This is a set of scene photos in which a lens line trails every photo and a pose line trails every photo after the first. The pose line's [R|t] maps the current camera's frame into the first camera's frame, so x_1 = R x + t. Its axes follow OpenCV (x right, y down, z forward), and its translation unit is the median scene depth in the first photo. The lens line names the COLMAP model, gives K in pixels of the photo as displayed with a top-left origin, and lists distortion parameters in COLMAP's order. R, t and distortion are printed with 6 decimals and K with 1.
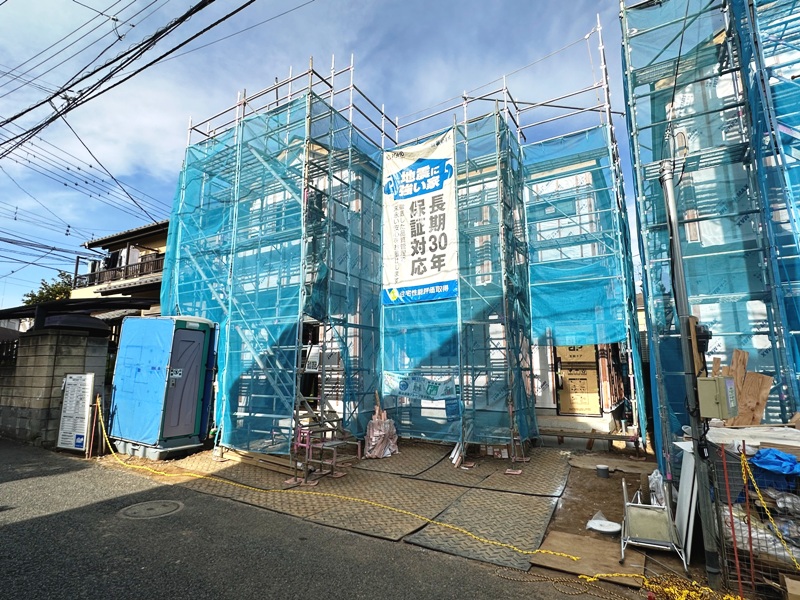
lens RADIAL K [[423.3, 0, 400.0], [0, 423.3, 300.0], [0, 0, 1]] dist [-0.001612, -0.000377]
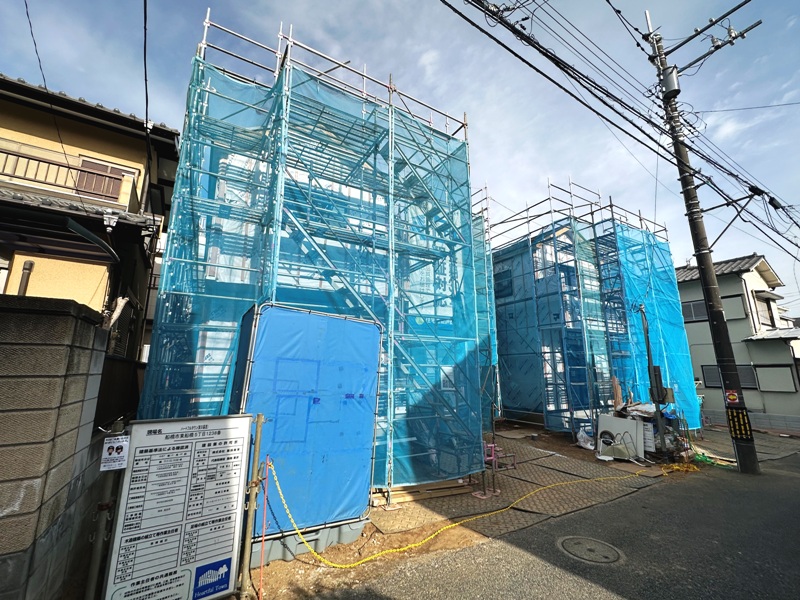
lens RADIAL K [[339.6, 0, 399.8], [0, 339.6, 297.6], [0, 0, 1]] dist [-0.002448, 0.000307]
pose [[0.475487, 0.186754, 0.859671, -0.947257], [-0.147407, 0.980305, -0.131429, 0.064342], [-0.867285, -0.064229, 0.493651, 0.632073]]
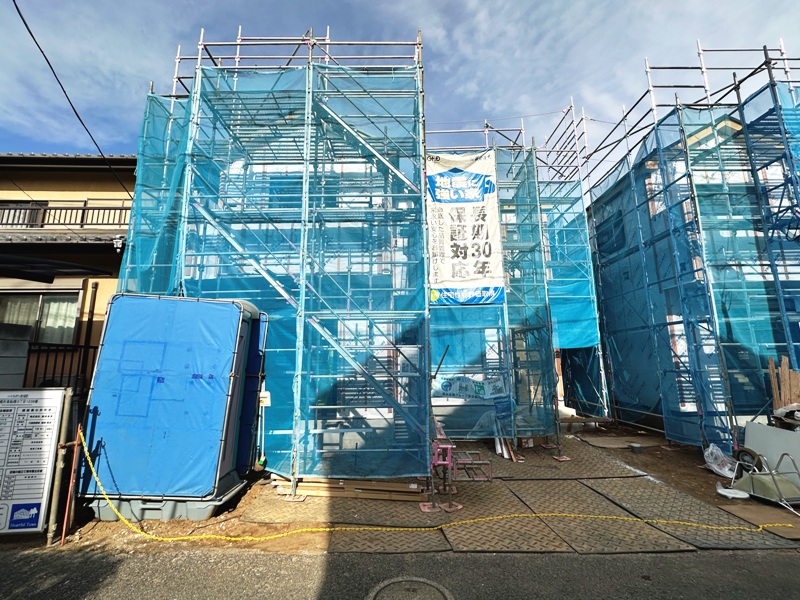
lens RADIAL K [[364.3, 0, 402.2], [0, 364.3, 295.2], [0, 0, 1]] dist [-0.002987, 0.001220]
pose [[0.853954, 0.086356, 0.513133, -0.565733], [-0.075043, 0.996262, -0.042776, 0.033358], [-0.514909, -0.001978, 0.857243, 0.326543]]
